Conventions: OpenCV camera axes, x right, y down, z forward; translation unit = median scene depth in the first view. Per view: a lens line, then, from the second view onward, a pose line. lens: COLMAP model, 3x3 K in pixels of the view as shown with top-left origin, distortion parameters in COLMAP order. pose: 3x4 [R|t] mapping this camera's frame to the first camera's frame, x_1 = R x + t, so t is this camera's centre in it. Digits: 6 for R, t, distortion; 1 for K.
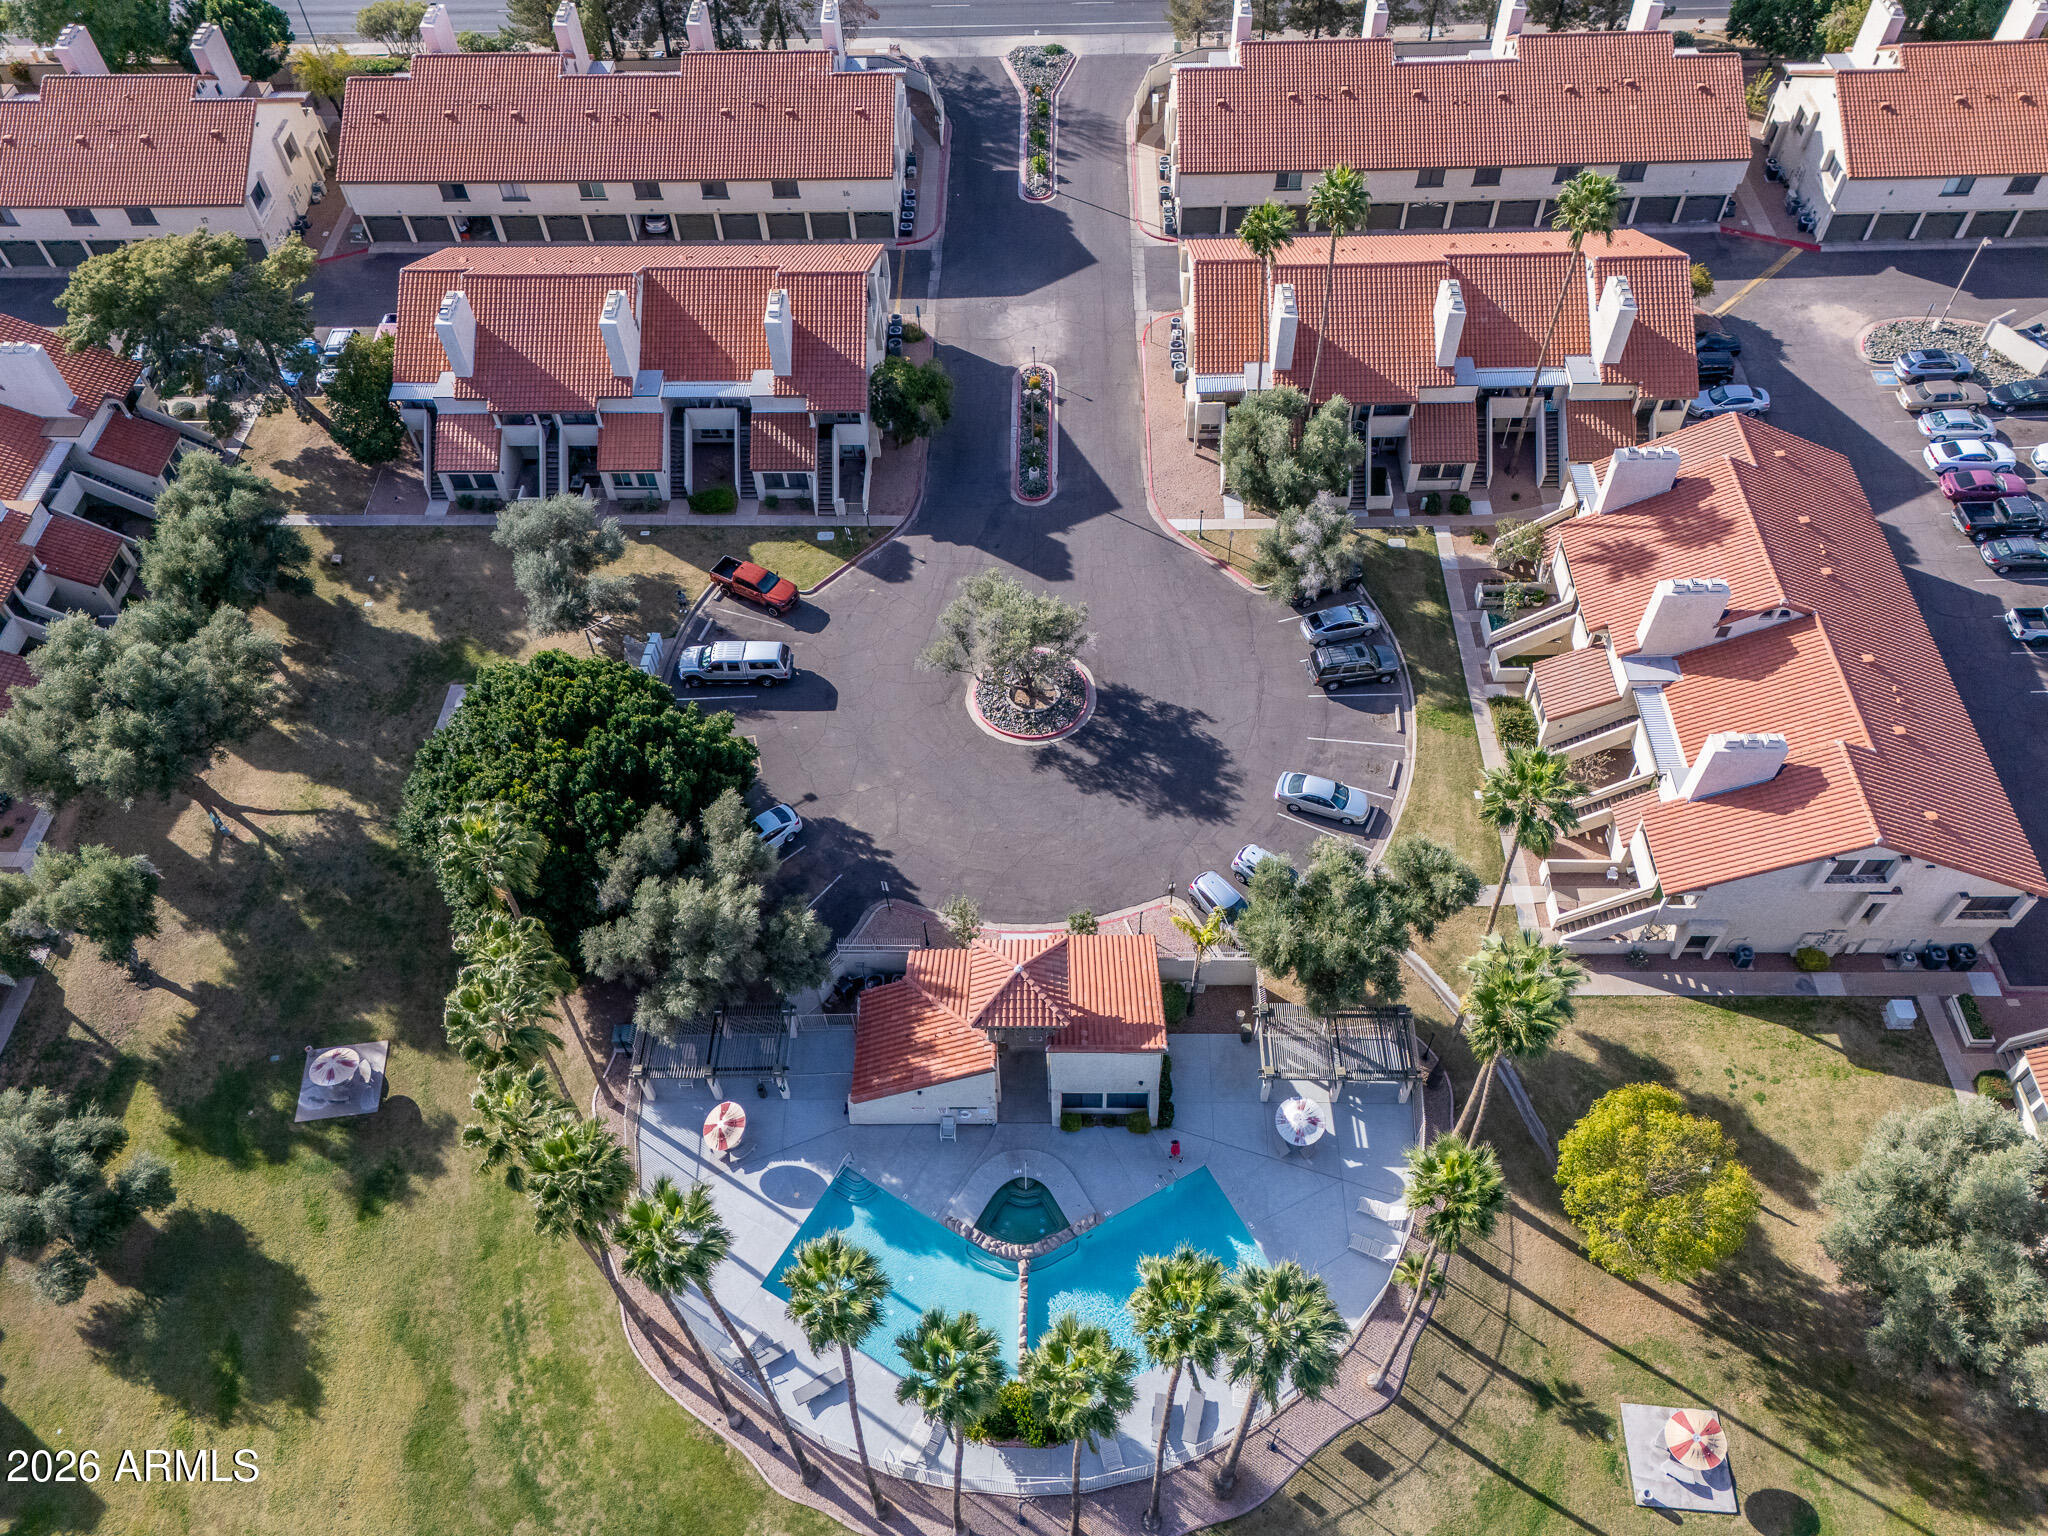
lens RADIAL K [[1510.3, 0, 1027.0], [0, 1510.3, 780.5], [0, 0, 1]] dist [0.039143, -0.005105]
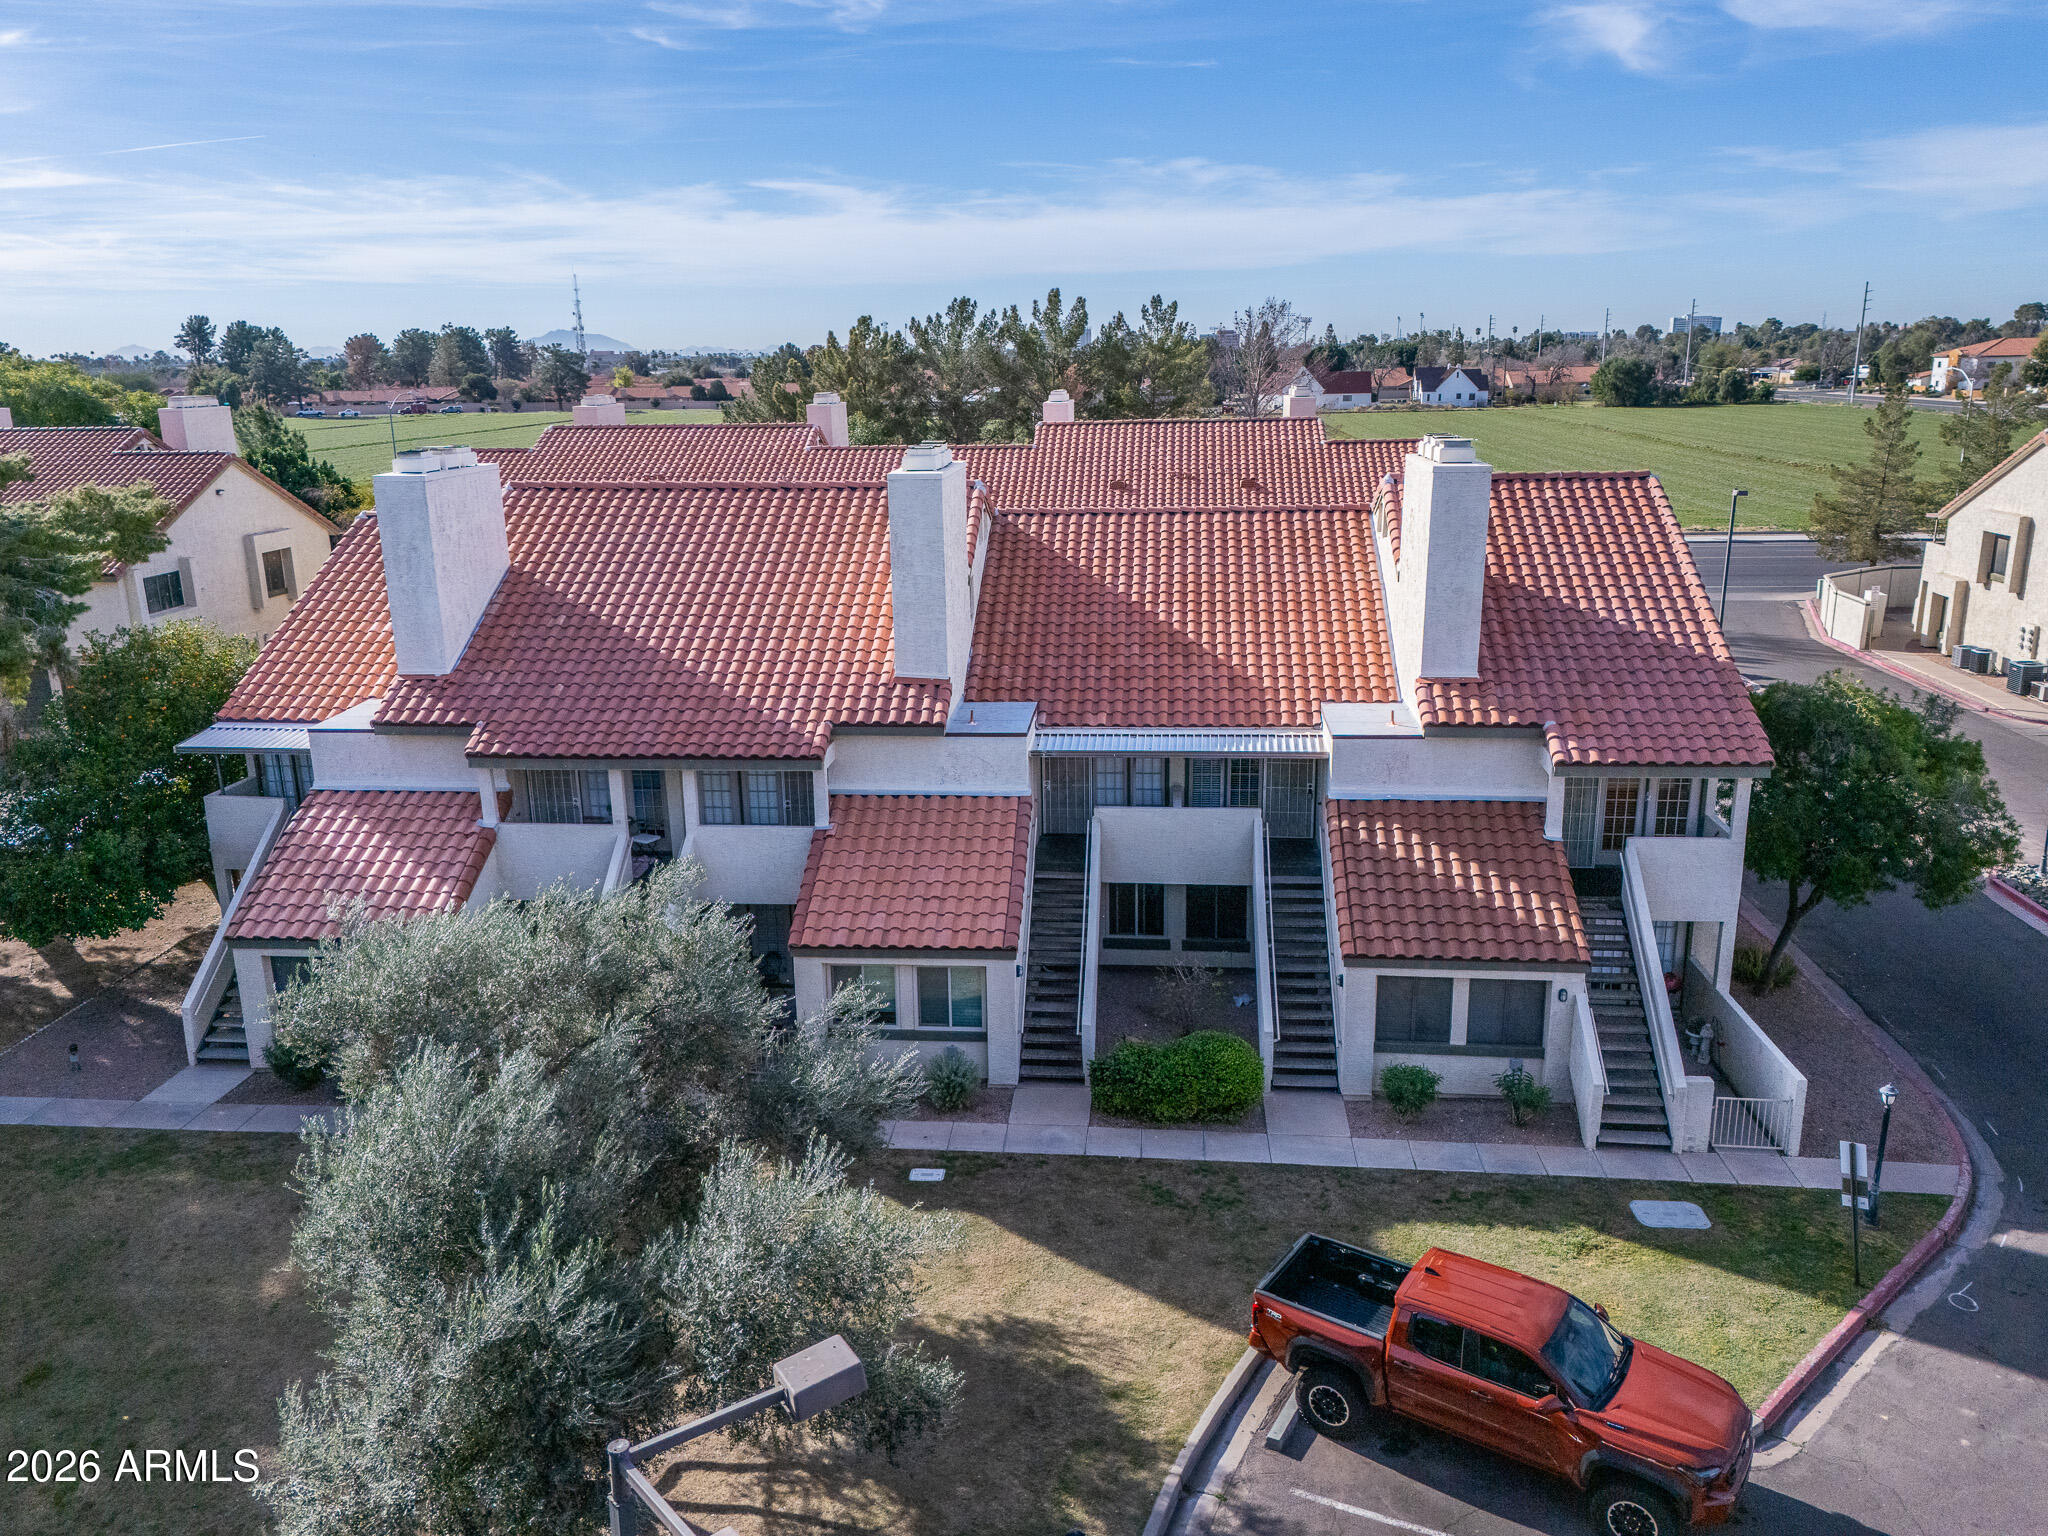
lens RADIAL K [[1510.3, 0, 1027.0], [0, 1510.3, 780.5], [0, 0, 1]] dist [0.039143, -0.005105]
pose [[0.997087, 0.021387, -0.073214, -0.218967], [-0.061456, 0.793786, -0.605085, -0.063079], [0.045175, 0.607821, 0.792788, 0.760574]]
